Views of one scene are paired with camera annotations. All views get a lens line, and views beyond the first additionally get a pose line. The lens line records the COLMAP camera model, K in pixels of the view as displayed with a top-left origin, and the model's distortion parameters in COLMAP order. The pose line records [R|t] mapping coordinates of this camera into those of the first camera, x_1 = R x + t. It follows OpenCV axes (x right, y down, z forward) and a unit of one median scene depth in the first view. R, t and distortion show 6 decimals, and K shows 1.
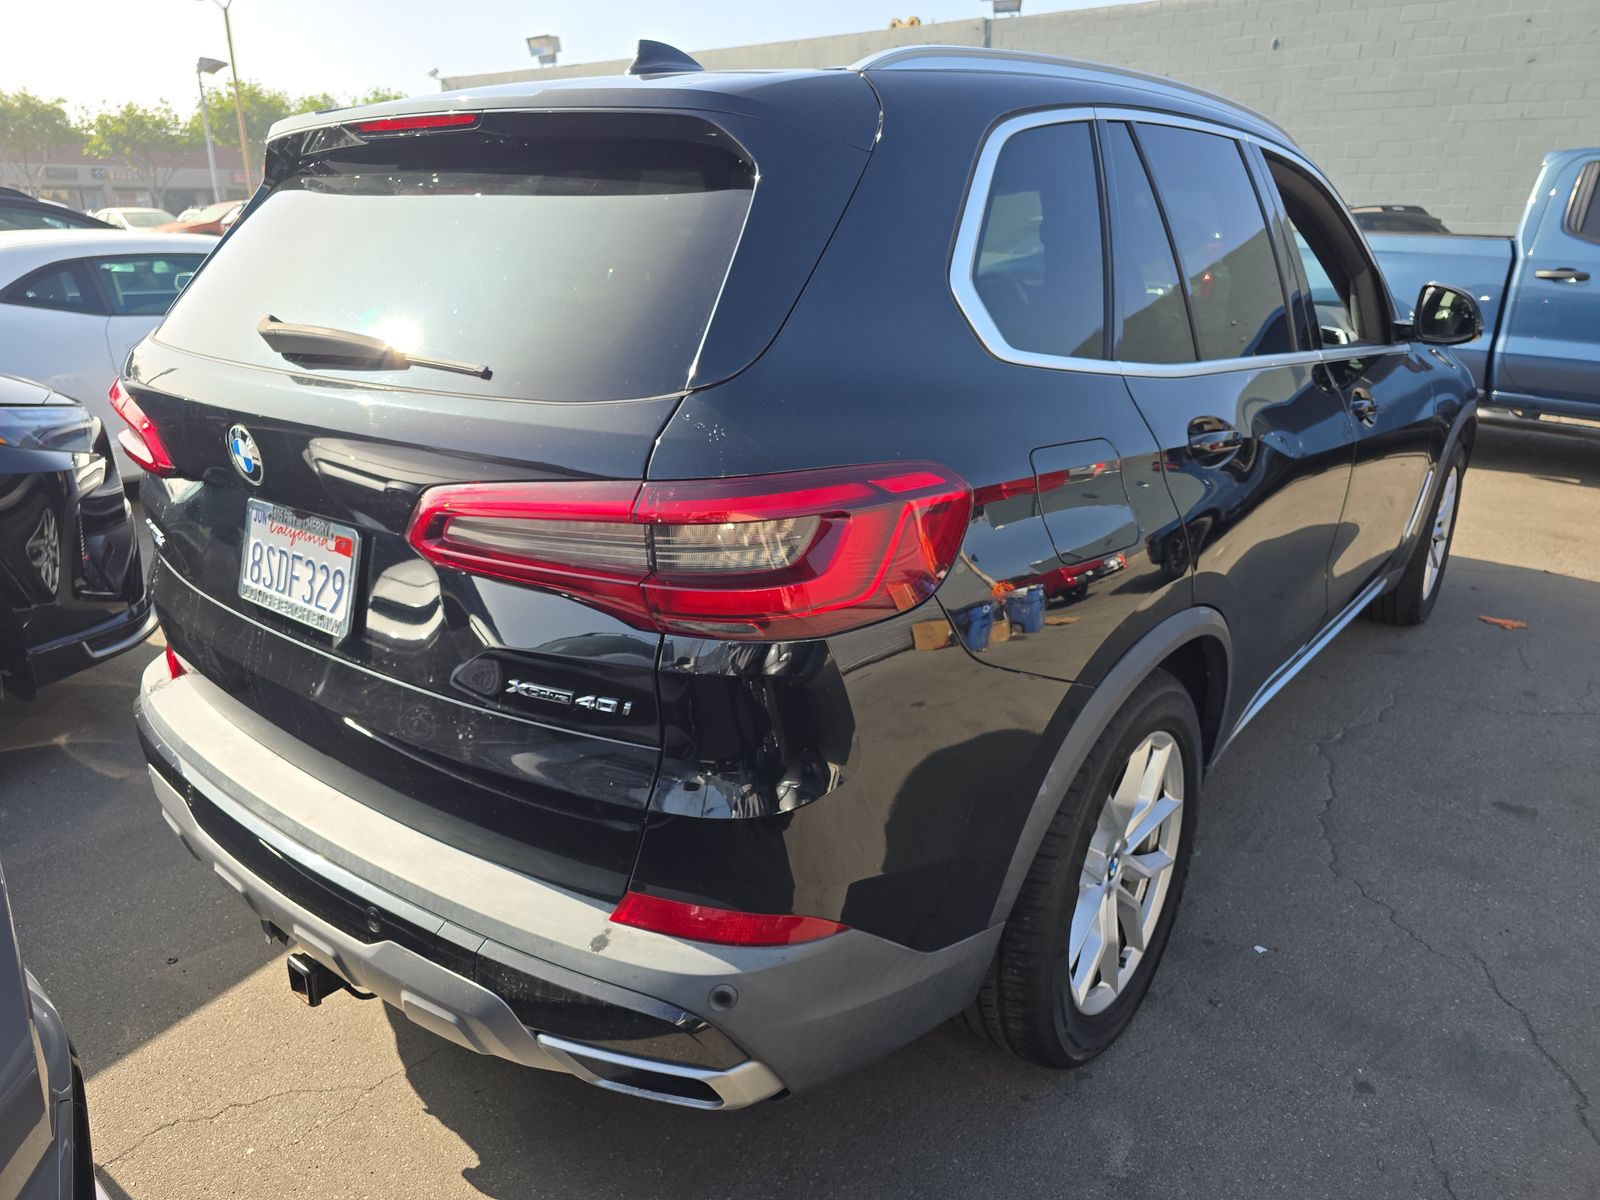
lens RADIAL K [[1075.0, 0, 800.0], [0, 1075.0, 600.0], [0, 0, 1]] dist [0.042524, -0.033331]
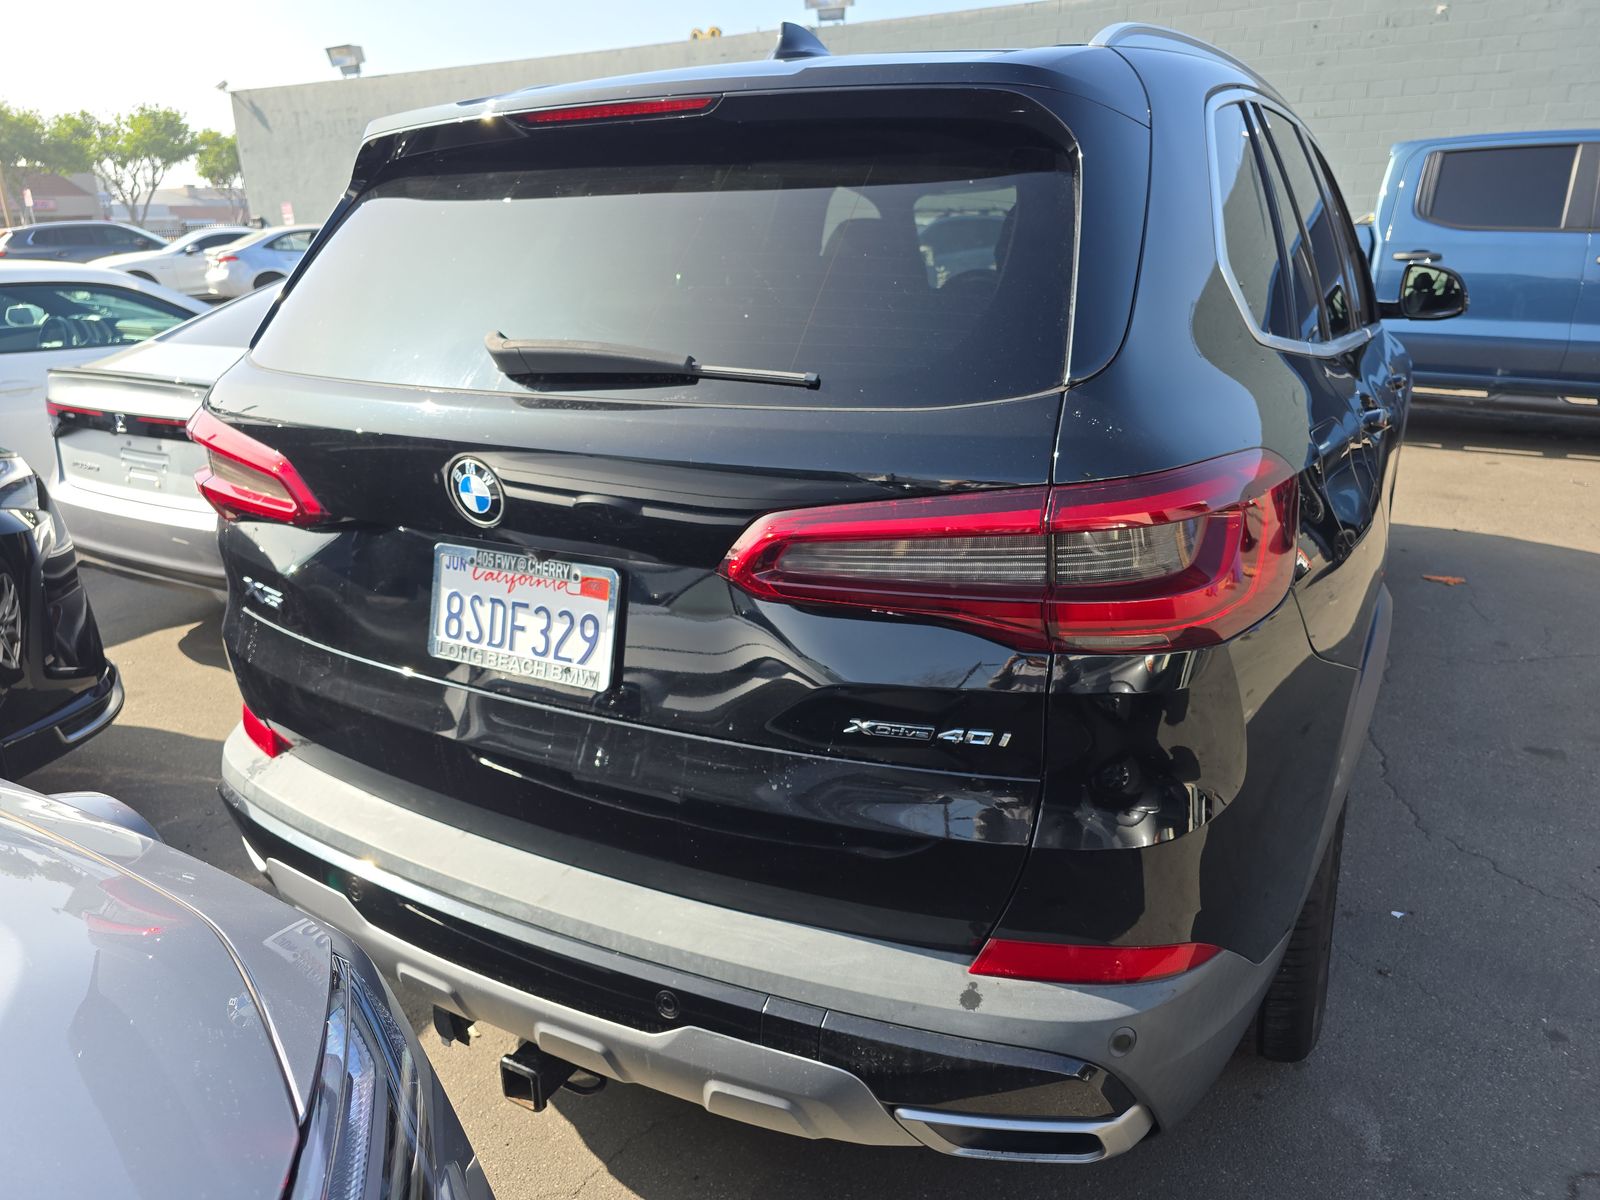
lens RADIAL K [[1075.0, 0, 800.0], [0, 1075.0, 600.0], [0, 0, 1]] dist [0.042524, -0.033331]
pose [[0.985673, -0.080403, 0.148272, -0.353860], [0.081584, 0.996665, -0.001892, -0.022256], [-0.147626, 0.013961, 0.988945, 0.095029]]
